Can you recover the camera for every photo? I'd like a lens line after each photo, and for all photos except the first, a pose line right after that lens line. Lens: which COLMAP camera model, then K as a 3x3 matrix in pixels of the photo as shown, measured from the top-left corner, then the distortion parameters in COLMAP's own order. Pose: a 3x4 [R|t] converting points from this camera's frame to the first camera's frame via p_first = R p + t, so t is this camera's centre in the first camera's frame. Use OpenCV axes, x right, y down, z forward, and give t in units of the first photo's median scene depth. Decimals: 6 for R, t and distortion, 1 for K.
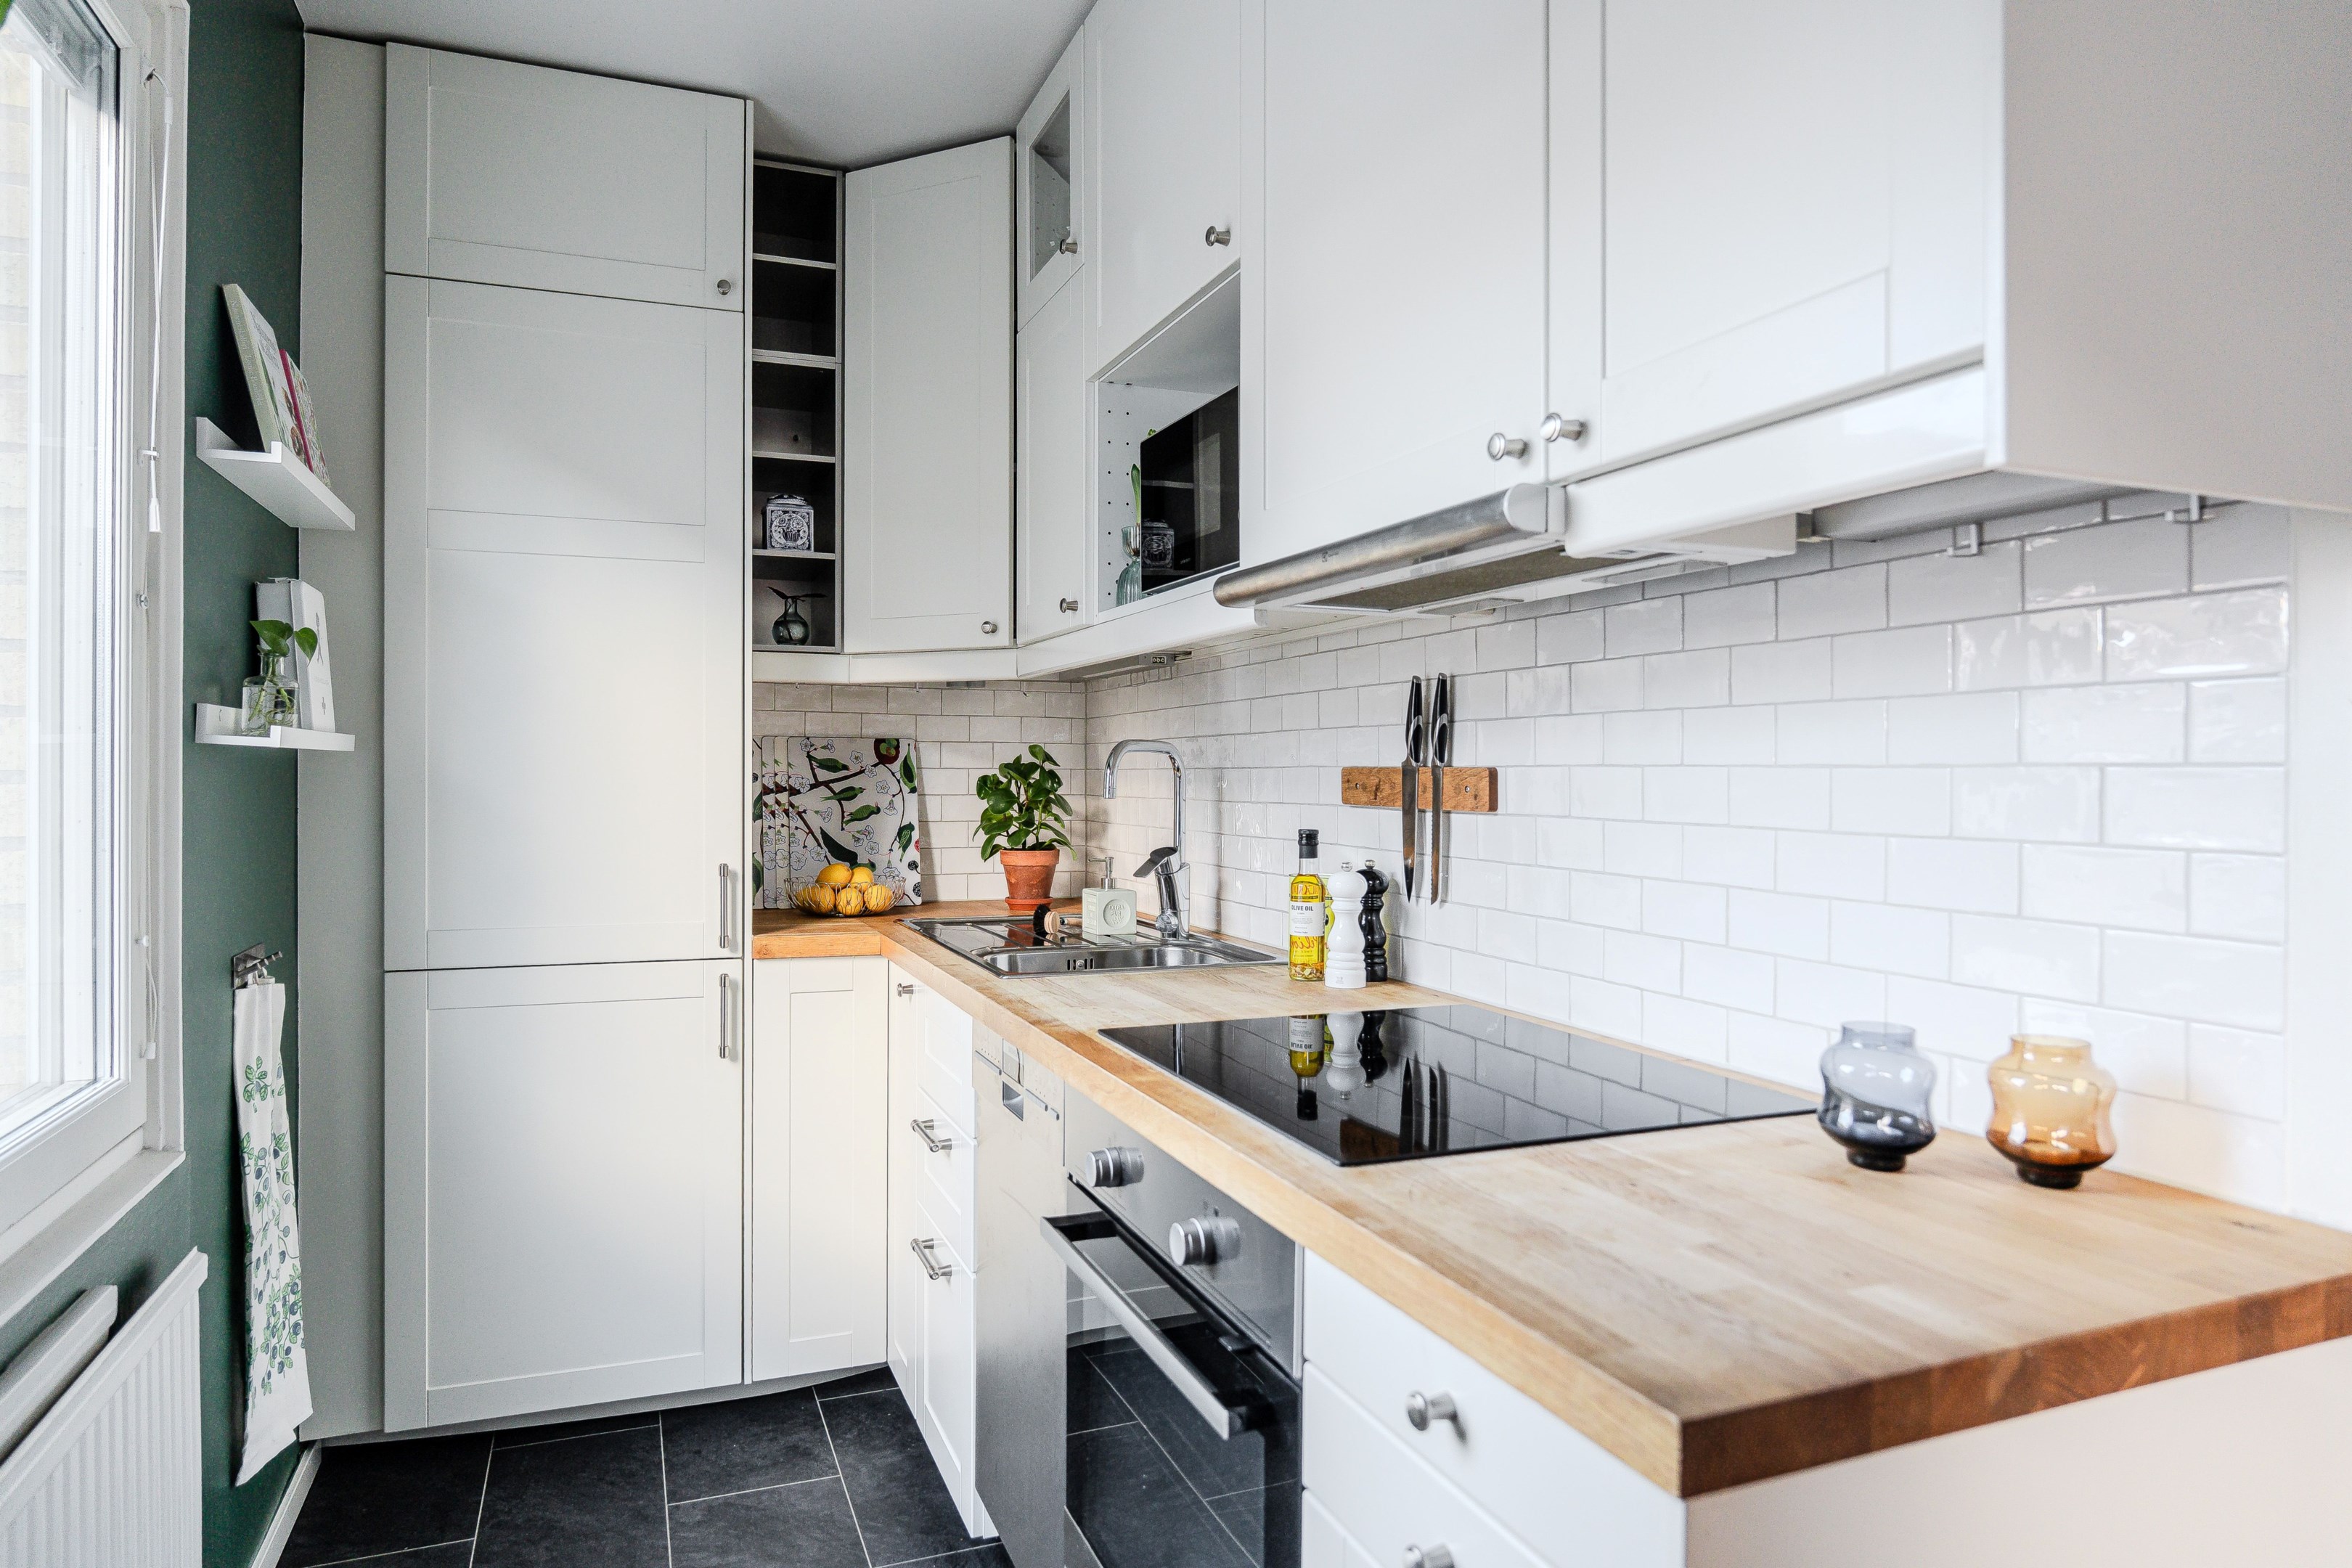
lens RADIAL K [[1421.0, 0, 1176.0], [0, 1421.0, 784.0], [0, 0, 1]] dist [-0.020491, 0.002390]
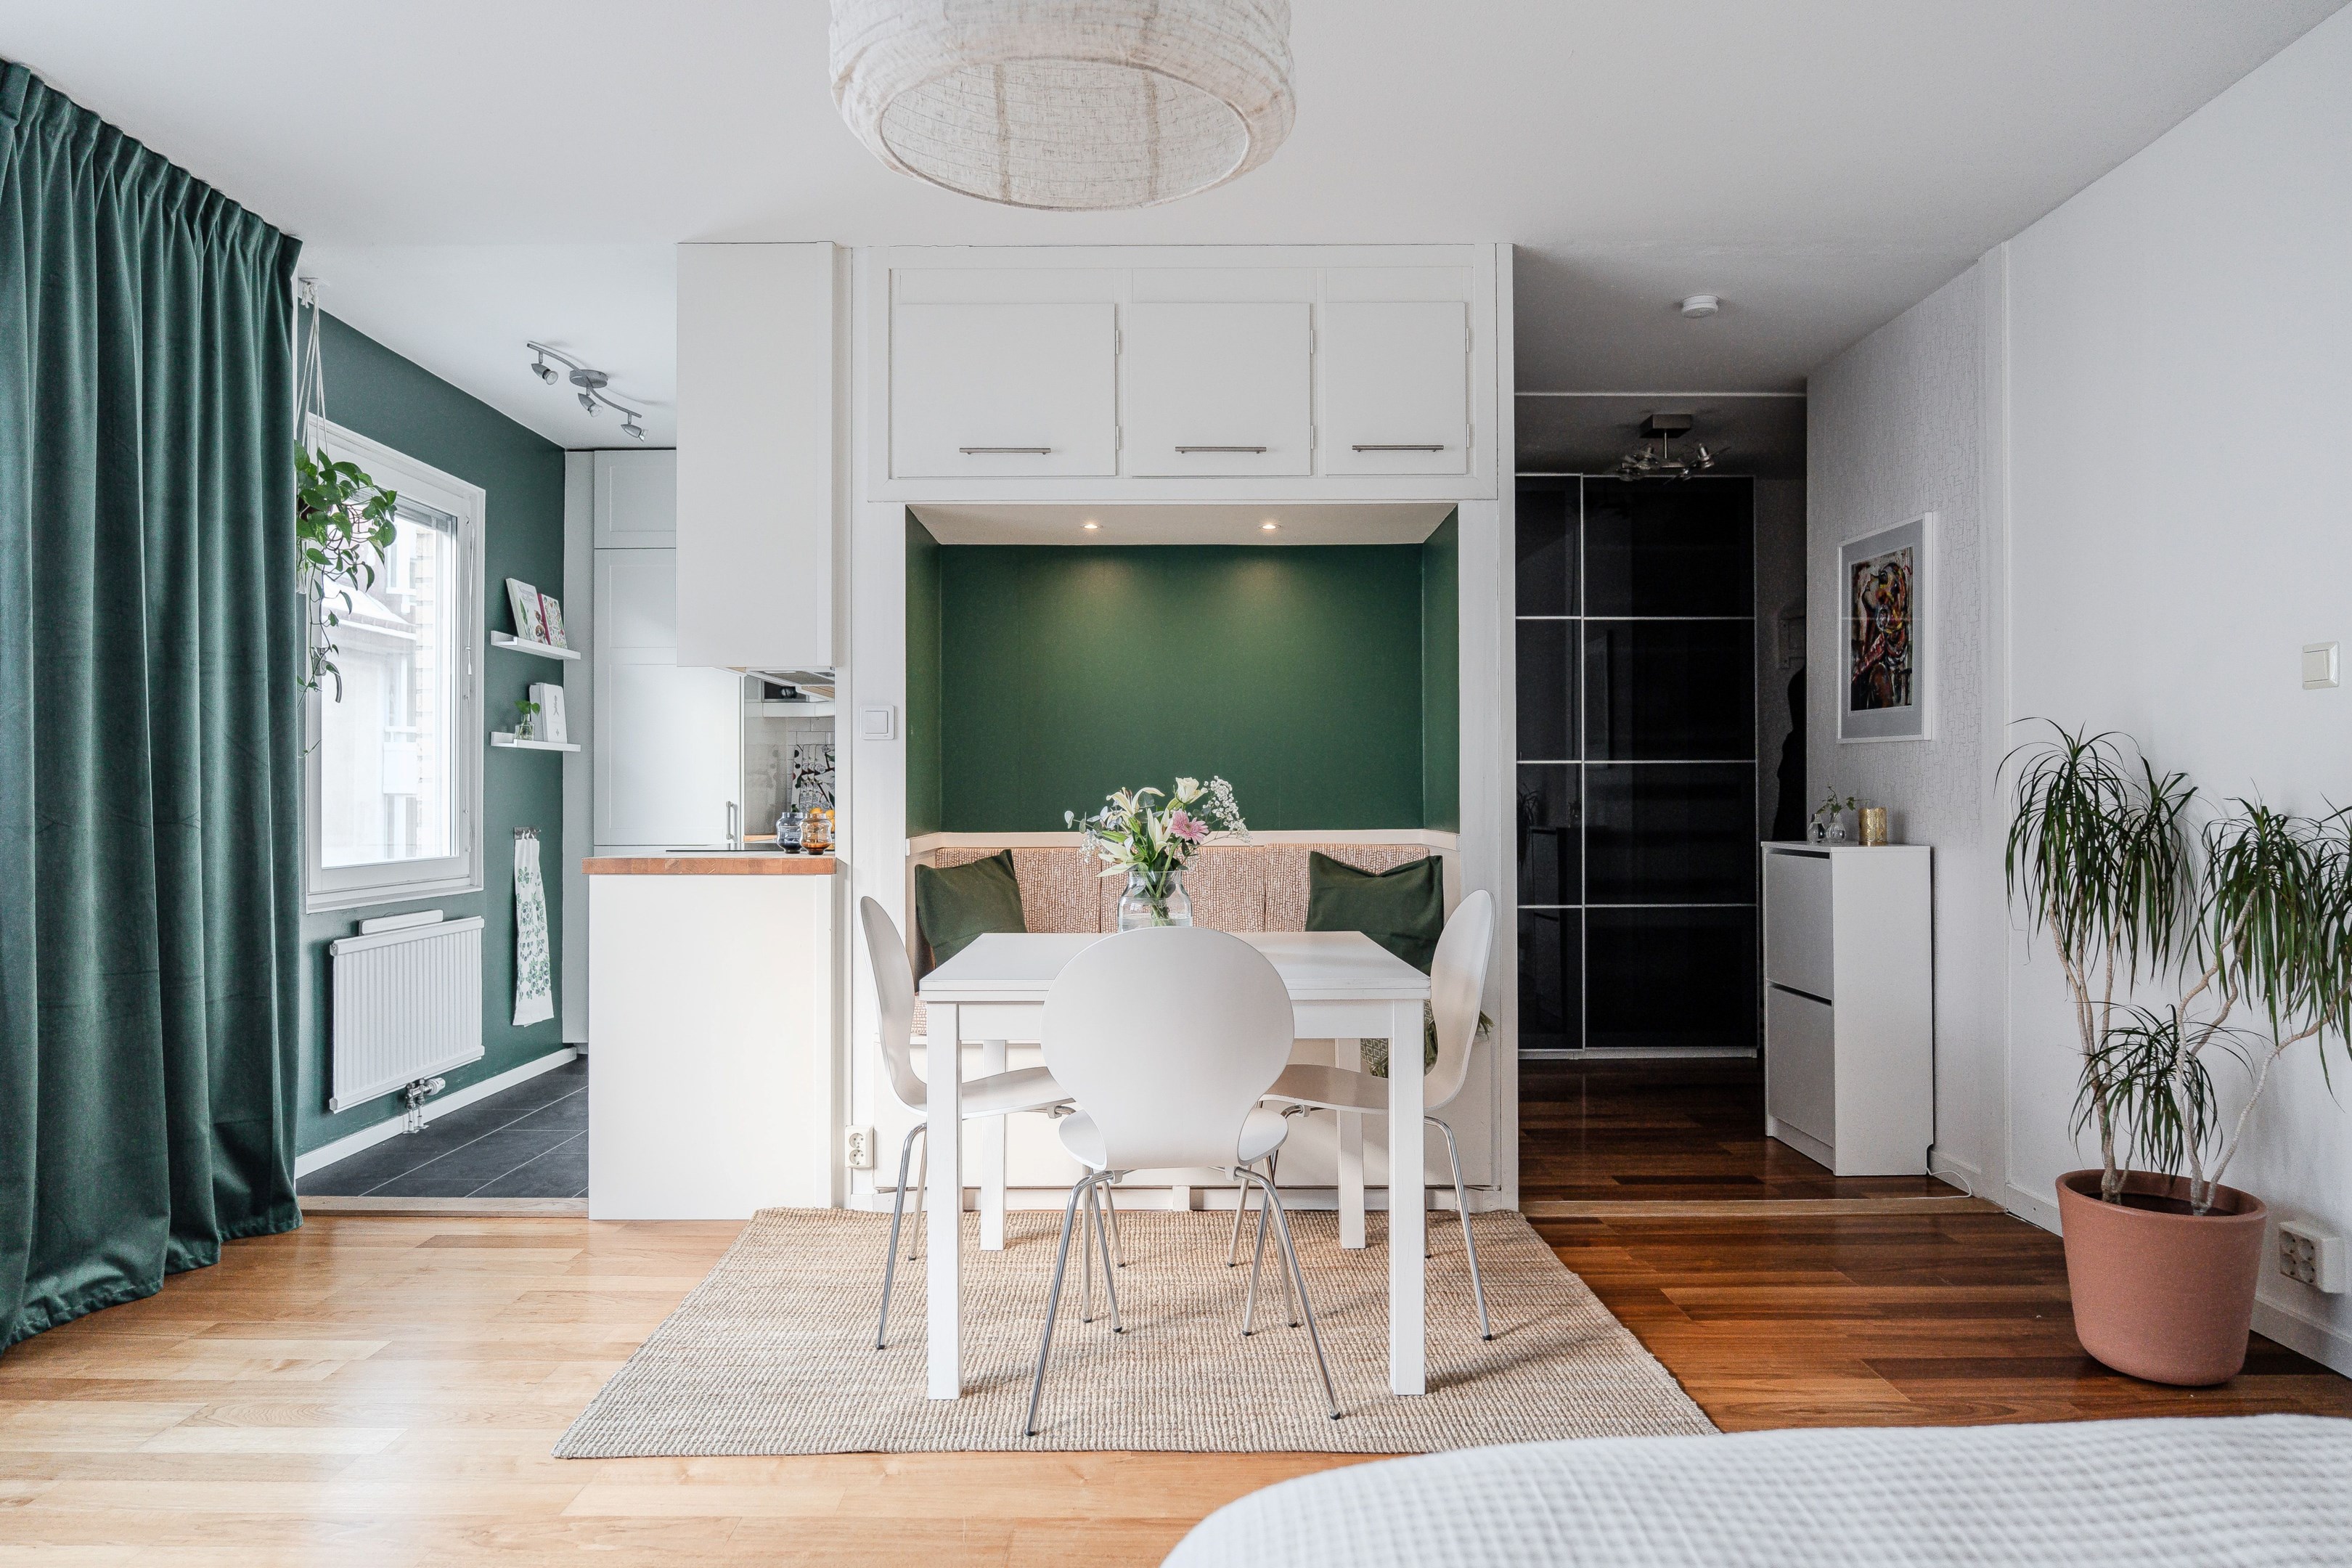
lens RADIAL K [[1466.8, 0, 1176.0], [0, 1466.8, 784.0], [0, 0, 1]] dist [-0.005188, -0.000226]
pose [[0.926343, -0.008939, -0.376576, 0.942683], [0.001324, 0.999789, -0.020475, 0.061994], [0.376680, 0.018468, 0.926159, -0.671467]]
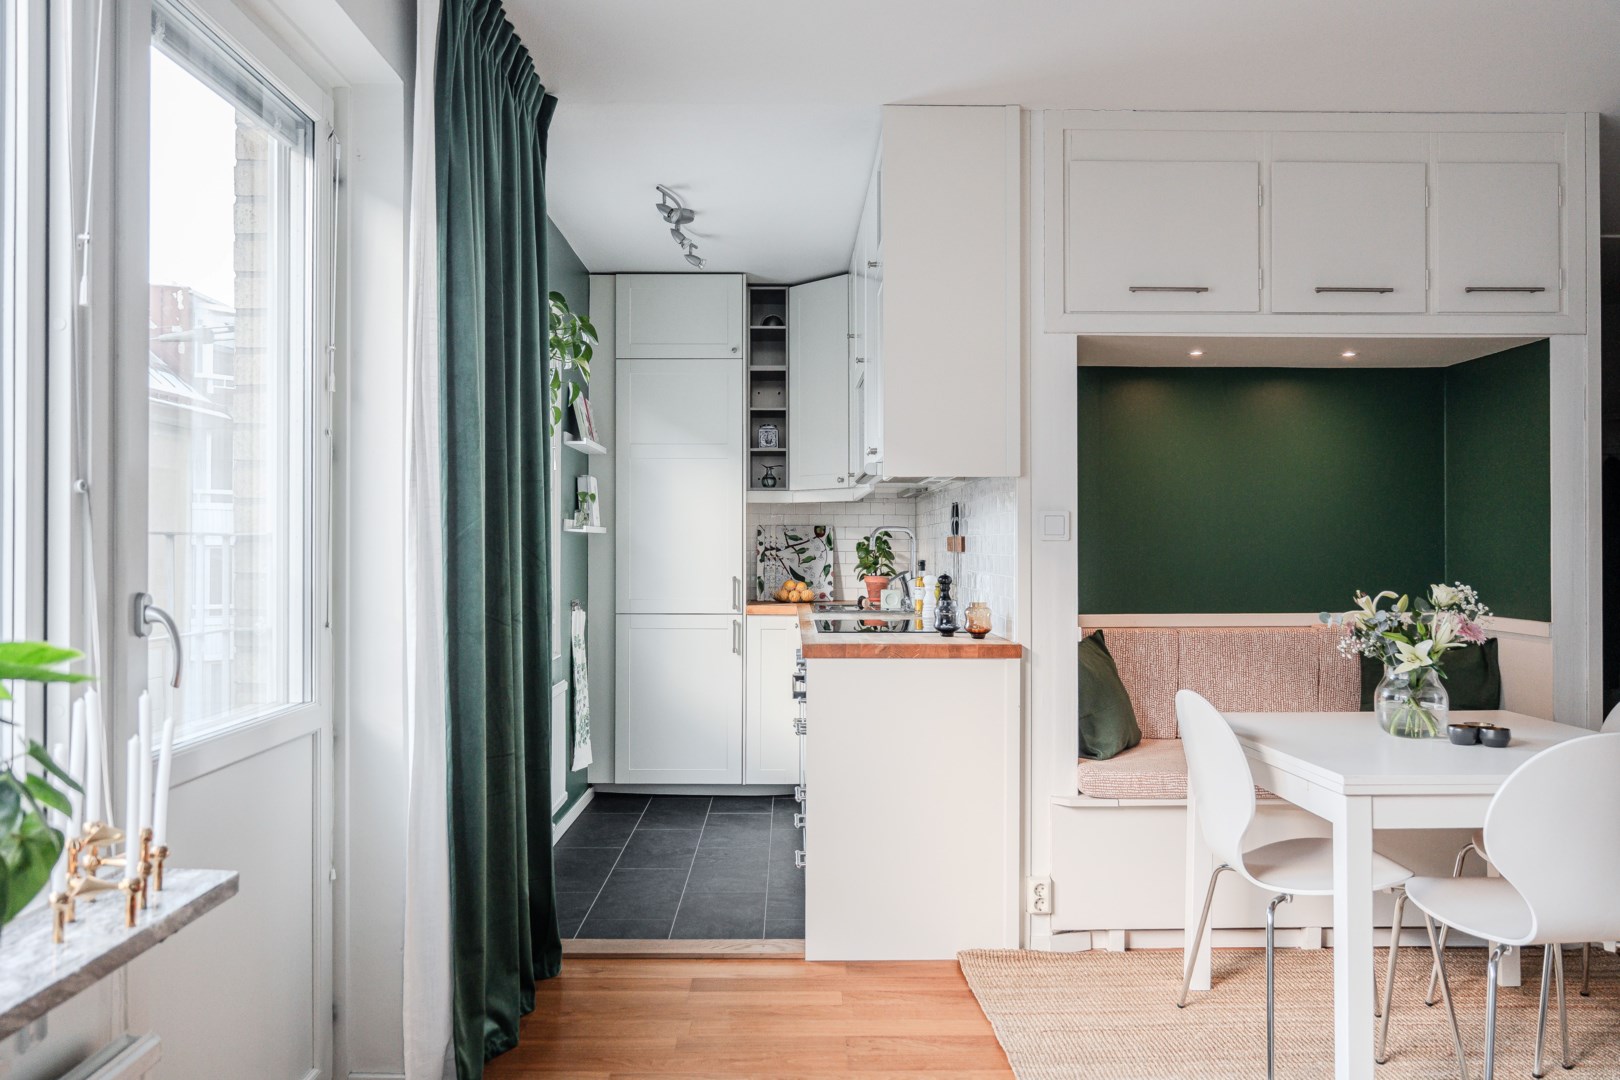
lens RADIAL K [[1211.7, 0, 810.0], [0, 1211.7, 540.0], [0, 0, 1]] dist [-0.001169, 0.001616]
pose [[0.935309, -0.005190, -0.353795, 0.465106], [0.000143, 0.999898, -0.014290, 0.017601], [0.353833, 0.013316, 0.935214, -0.795119]]
